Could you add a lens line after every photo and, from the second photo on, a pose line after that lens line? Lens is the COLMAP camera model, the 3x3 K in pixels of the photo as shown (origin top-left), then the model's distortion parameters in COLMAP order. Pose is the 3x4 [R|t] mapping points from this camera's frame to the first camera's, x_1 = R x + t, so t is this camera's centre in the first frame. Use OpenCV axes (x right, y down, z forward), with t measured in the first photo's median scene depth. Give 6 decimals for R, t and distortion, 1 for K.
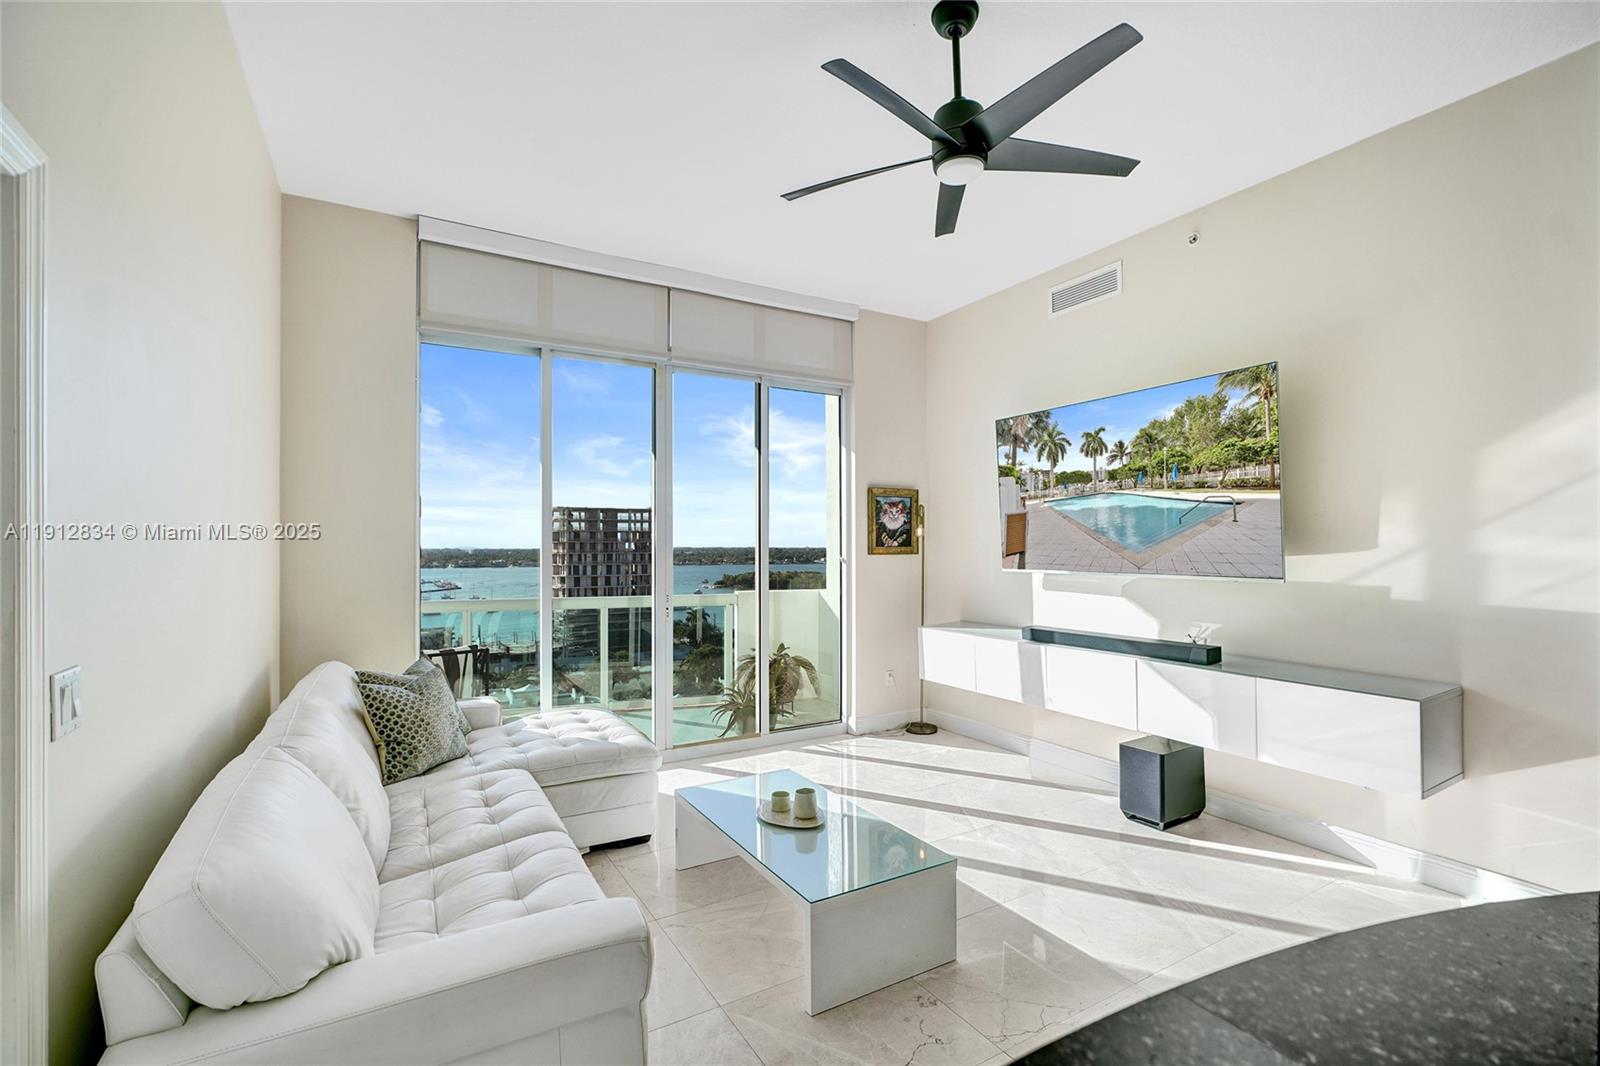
lens RADIAL K [[705.5, 0, 798.2], [0, 705.5, 536.2], [0, 0, 1]] dist [-0.016424, 0.008152]
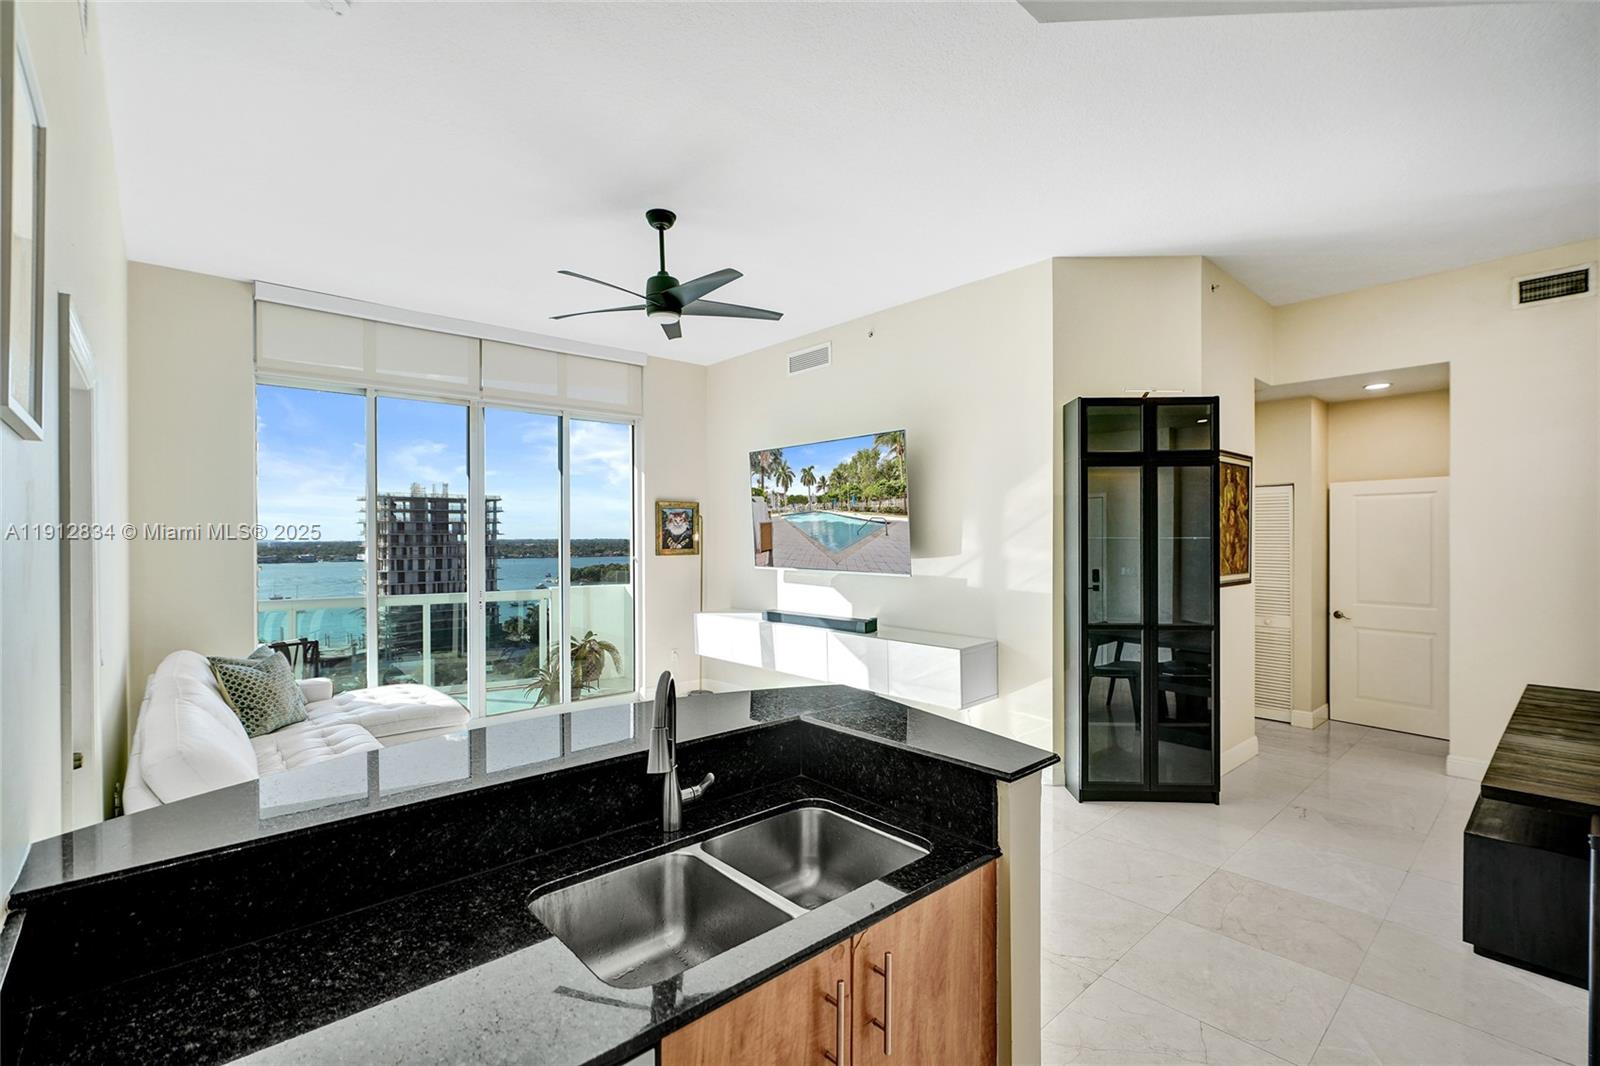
lens RADIAL K [[705.5, 0, 798.2], [0, 705.5, 536.2], [0, 0, 1]] dist [-0.016424, 0.008152]
pose [[0.977955, -0.001503, 0.208809, 0.116717], [-0.000988, 0.999930, 0.011825, -0.032266], [-0.208812, -0.011771, 0.977885, -0.366440]]
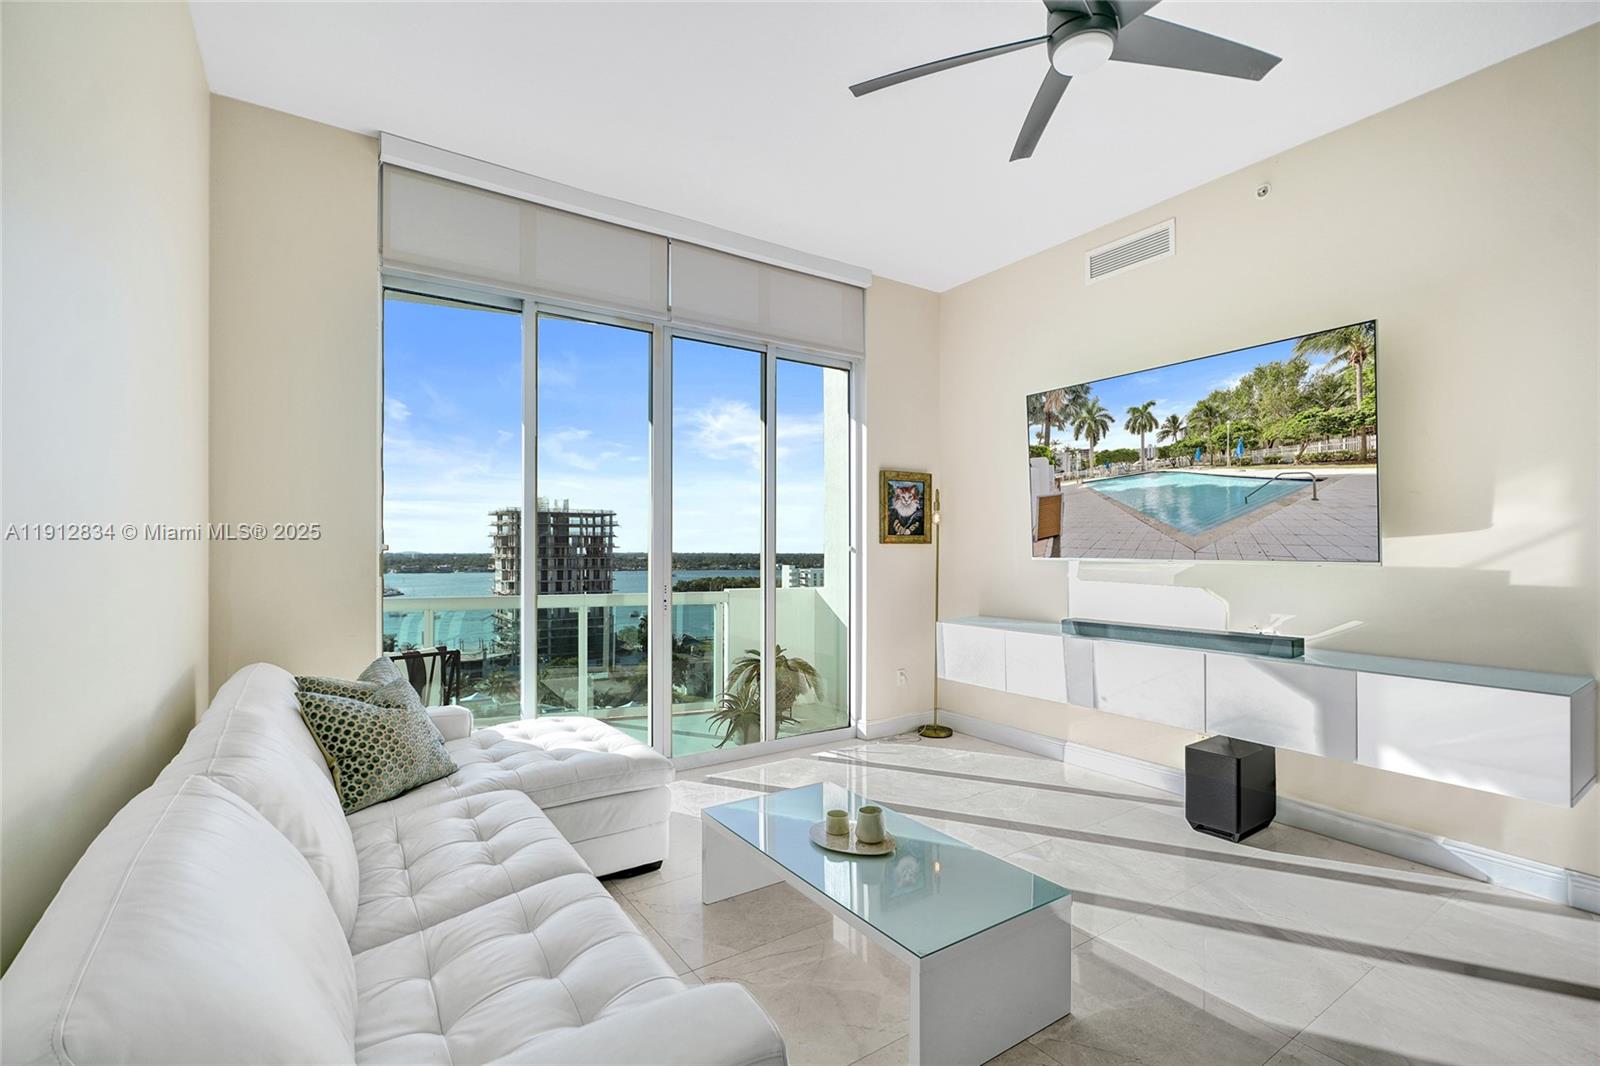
lens RADIAL K [[705.5, 0, 798.2], [0, 705.5, 536.2], [0, 0, 1]] dist [-0.016424, 0.008152]
pose [[0.997896, 0.005935, 0.064567, -0.088803], [-0.005371, 0.999946, -0.008909, 0.032896], [-0.064617, 0.008543, 0.997874, 0.122761]]
